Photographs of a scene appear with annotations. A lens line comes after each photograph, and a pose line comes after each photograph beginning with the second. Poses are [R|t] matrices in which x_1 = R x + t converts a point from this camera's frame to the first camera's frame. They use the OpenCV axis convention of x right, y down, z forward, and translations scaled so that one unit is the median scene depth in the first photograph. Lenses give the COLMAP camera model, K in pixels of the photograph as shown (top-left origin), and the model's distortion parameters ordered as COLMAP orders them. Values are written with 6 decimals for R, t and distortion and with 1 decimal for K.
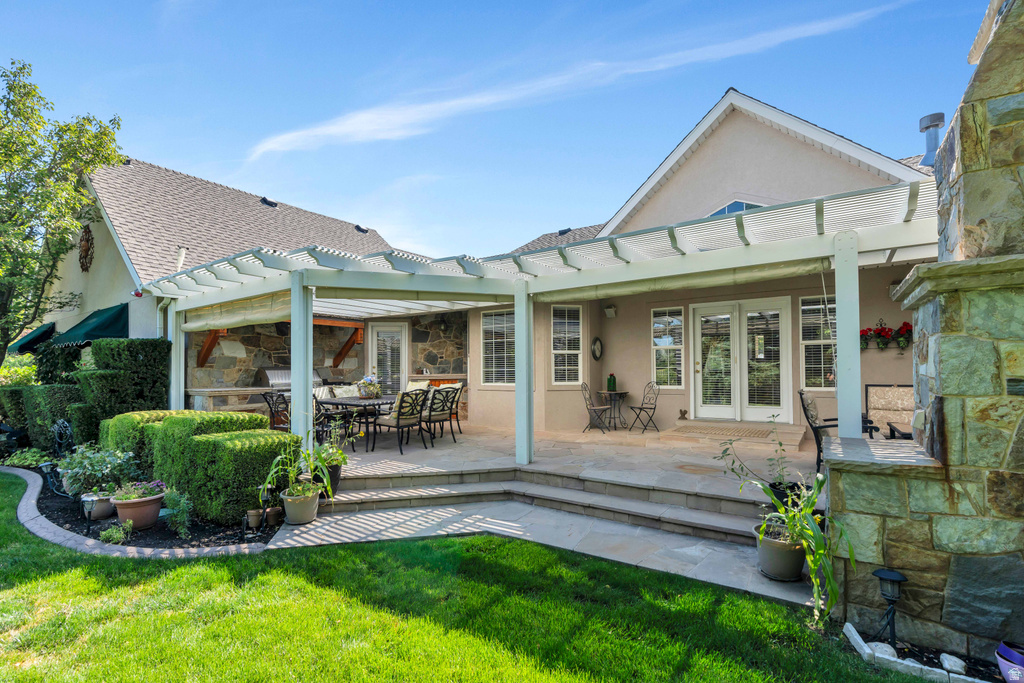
lens RADIAL K [[468.9, 0, 518.9], [0, 468.9, 362.0], [0, 0, 1]] dist [-0.010406, 0.004108]
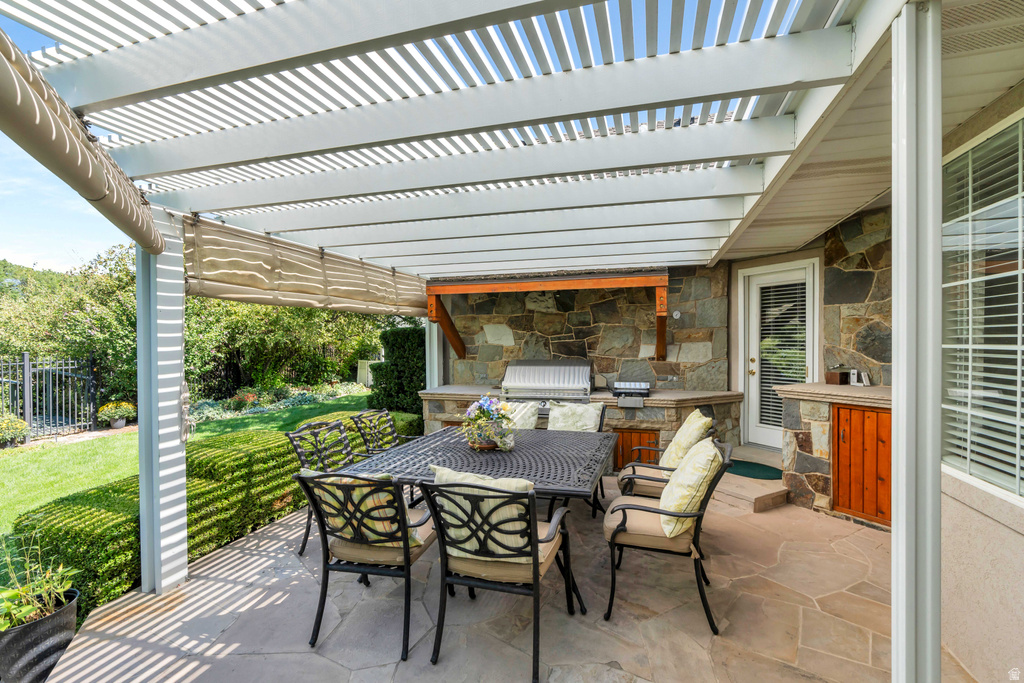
lens RADIAL K [[468.9, 0, 514.3], [0, 468.9, 344.3], [0, 0, 1]] dist [-0.010406, 0.004108]
pose [[0.283025, 0.015207, -0.958992, 0.133349], [0.023250, 0.999472, 0.022710, -0.033236], [0.958831, -0.028724, 0.282522, 0.936589]]
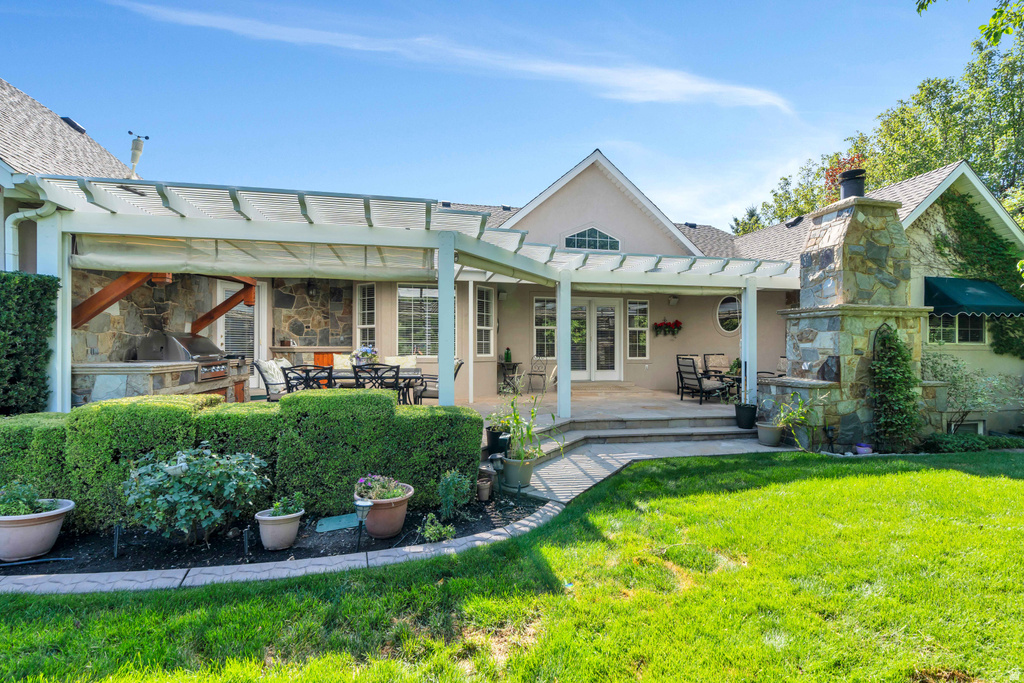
lens RADIAL K [[468.9, 0, 518.3], [0, 468.9, 345.0], [0, 0, 1]] dist [-0.010406, 0.004108]
pose [[0.684345, 0.015714, 0.728989, -0.789757], [-0.024076, 0.999710, 0.001052, 0.019599], [-0.728761, -0.018271, 0.684524, 0.188995]]
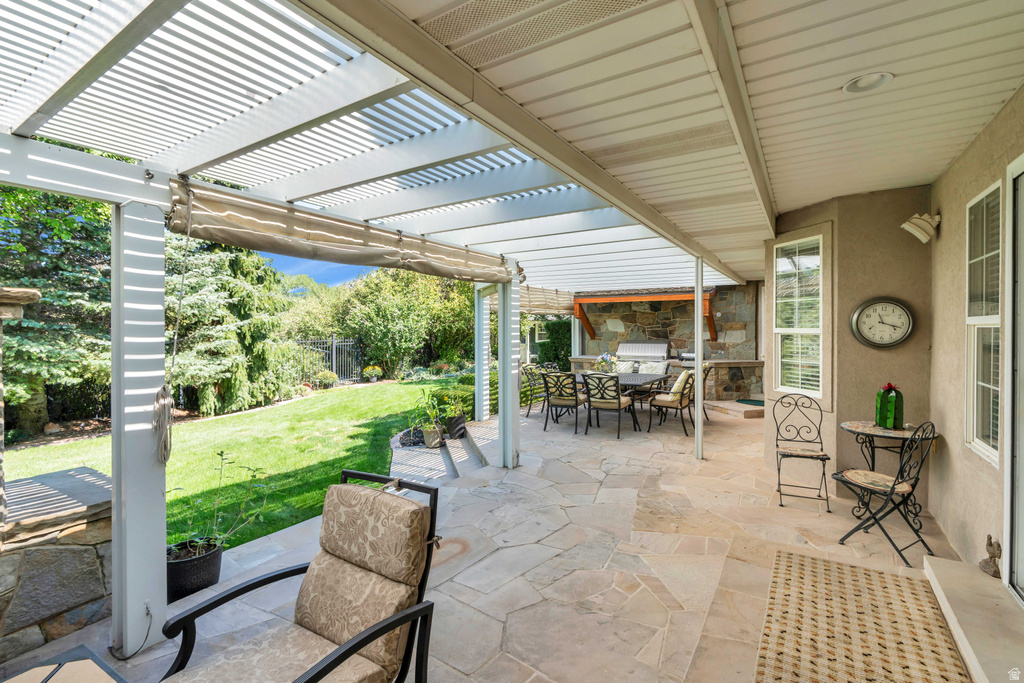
lens RADIAL K [[468.9, 0, 517.2], [0, 468.9, 331.0], [0, 0, 1]] dist [-0.010406, 0.004108]
pose [[0.024329, 0.016235, -0.999572, 0.732721], [0.022400, 0.999608, 0.016781, -0.045136], [0.999453, -0.022799, 0.023956, 0.816955]]
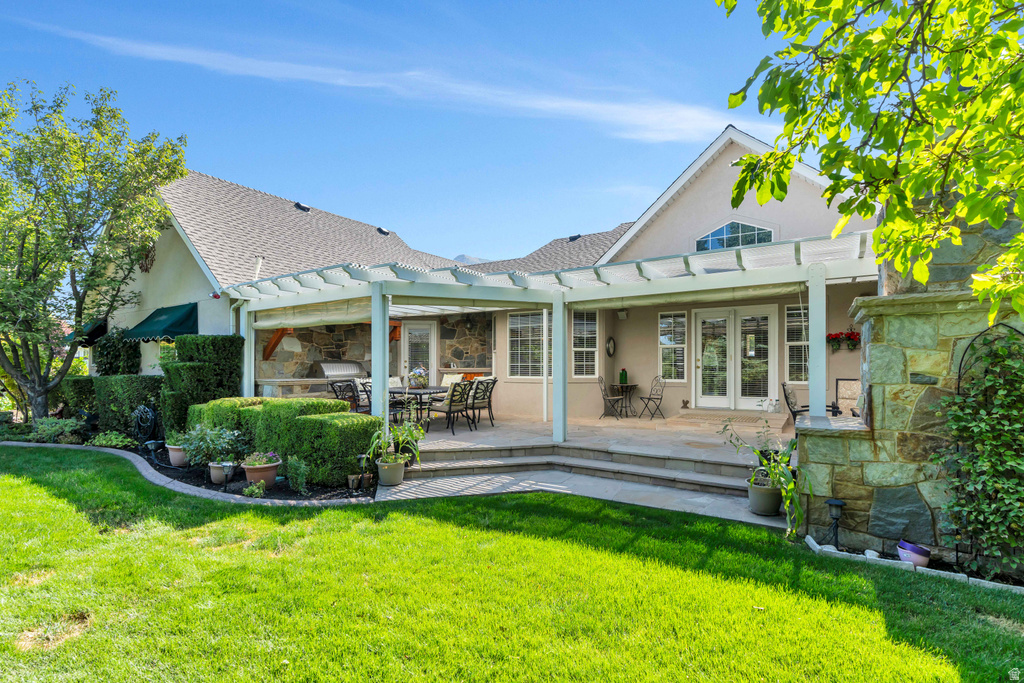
lens RADIAL K [[468.9, 0, 526.9], [0, 468.9, 365.5], [0, 0, 1]] dist [-0.010406, 0.004108]
pose [[0.999357, 0.007344, 0.035091, -0.095048], [-0.007994, 0.999798, 0.018419, -0.002482], [-0.034949, -0.018688, 0.999214, -0.171068]]
